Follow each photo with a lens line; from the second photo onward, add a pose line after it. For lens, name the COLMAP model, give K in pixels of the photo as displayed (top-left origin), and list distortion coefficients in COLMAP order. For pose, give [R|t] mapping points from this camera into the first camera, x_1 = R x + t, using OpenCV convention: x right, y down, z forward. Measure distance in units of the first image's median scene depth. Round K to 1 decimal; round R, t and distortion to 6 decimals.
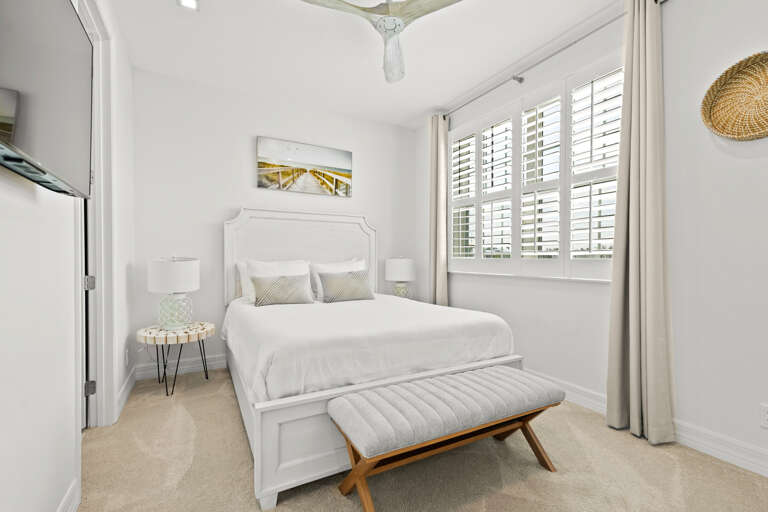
lens RADIAL K [[349.8, 0, 386.4], [0, 349.8, 261.5], [0, 0, 1]] dist [0.014556, -0.000164]
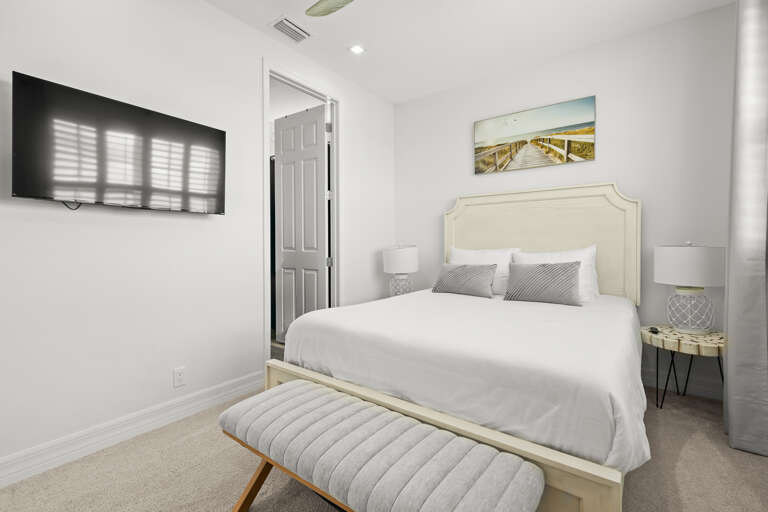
lens RADIAL K [[349.8, 0, 385.8], [0, 349.8, 248.6], [0, 0, 1]] dist [0.014556, -0.000164]
pose [[0.406293, 0.007026, -0.913716, 0.417182], [-0.004499, 0.999974, 0.005689, -0.006703], [0.913732, 0.001799, 0.406314, 0.358668]]
